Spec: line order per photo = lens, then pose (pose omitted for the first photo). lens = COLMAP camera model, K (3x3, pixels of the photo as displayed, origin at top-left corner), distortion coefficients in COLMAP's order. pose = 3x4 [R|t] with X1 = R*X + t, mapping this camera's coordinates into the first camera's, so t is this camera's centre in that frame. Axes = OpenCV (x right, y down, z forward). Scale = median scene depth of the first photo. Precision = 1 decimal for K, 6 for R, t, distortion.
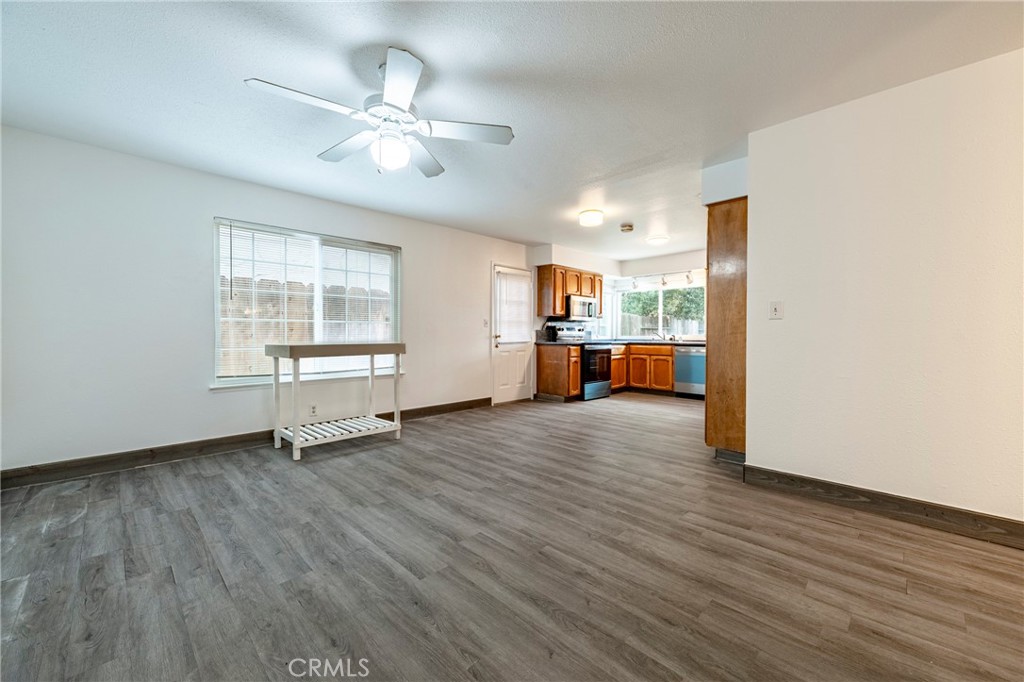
lens RADIAL K [[403.0, 0, 509.9], [0, 403.0, 339.6], [0, 0, 1]] dist [-0.000722, -0.000103]
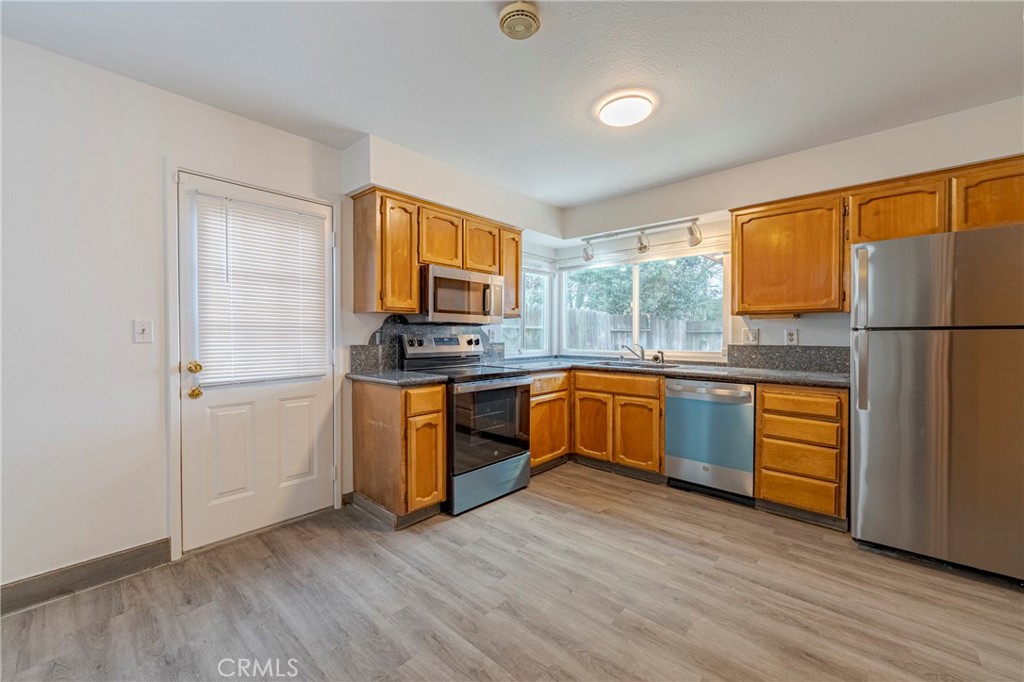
lens RADIAL K [[403.0, 0, 512.4], [0, 403.0, 340.3], [0, 0, 1]] dist [-0.000722, -0.000103]
pose [[0.998574, -0.002555, 0.053332, 0.280593], [0.002319, 0.999987, 0.004488, -0.039691], [-0.053343, -0.004358, 0.998567, 0.732850]]
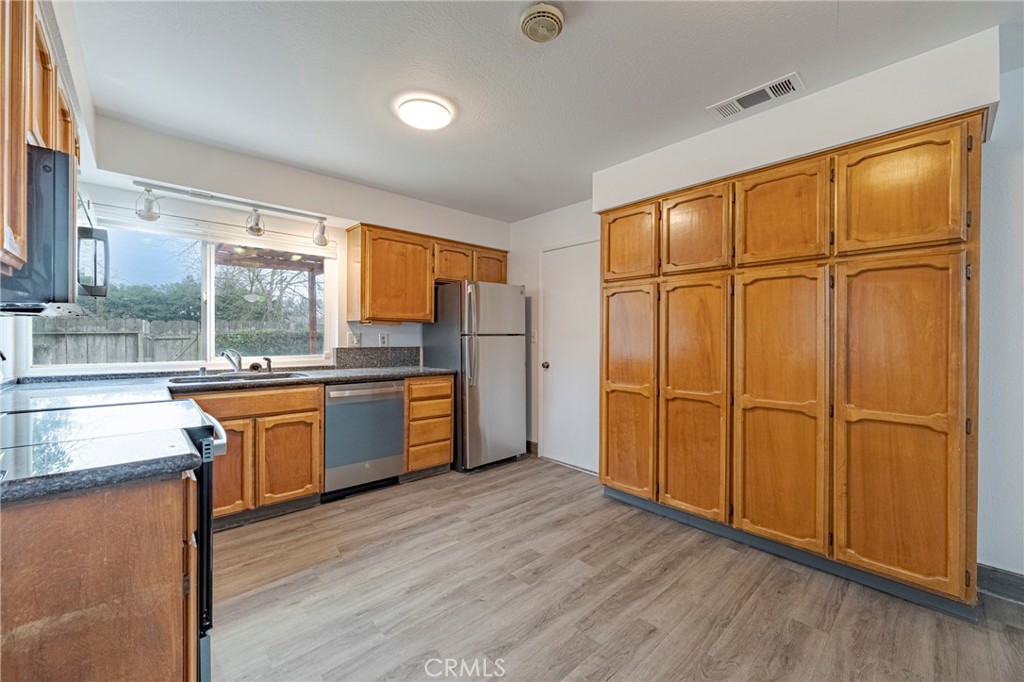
lens RADIAL K [[403.0, 0, 508.9], [0, 403.0, 338.7], [0, 0, 1]] dist [-0.000722, -0.000103]
pose [[0.042071, -0.004574, 0.999104, -0.008474], [0.006900, 0.999967, 0.004288, -0.044996], [-0.999091, 0.006713, 0.042101, 1.056942]]
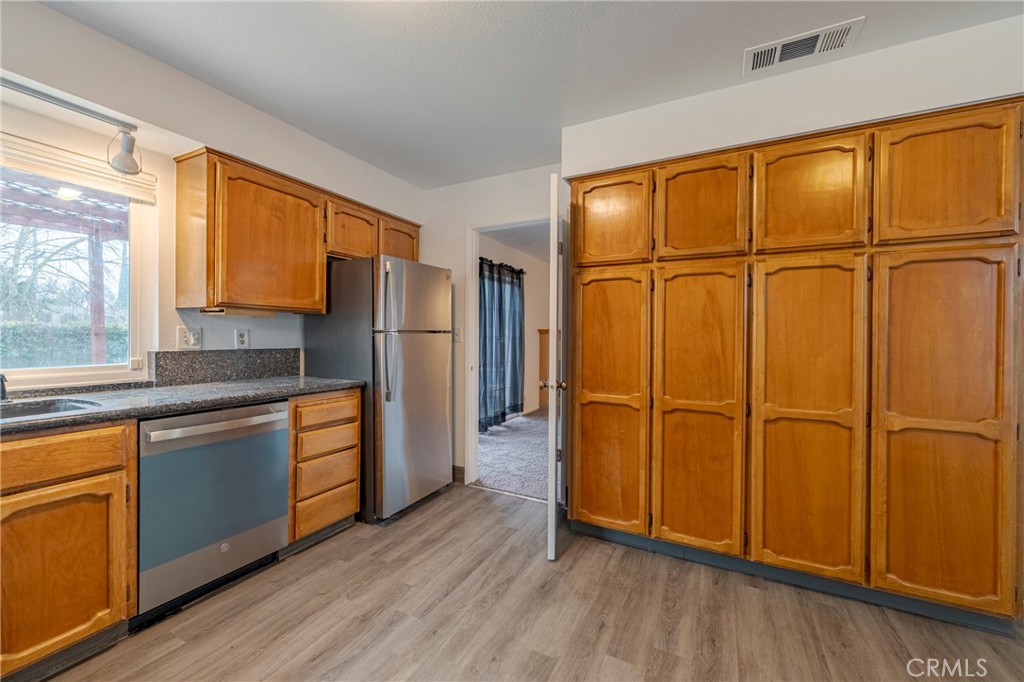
lens RADIAL K [[403.0, 0, 509.6], [0, 403.0, 338.8], [0, 0, 1]] dist [-0.000722, -0.000103]
pose [[-0.305552, -0.010432, 0.952118, 0.162846], [0.002955, 0.999925, 0.011905, -0.045711], [-0.952171, 0.006451, -0.305498, 1.161365]]
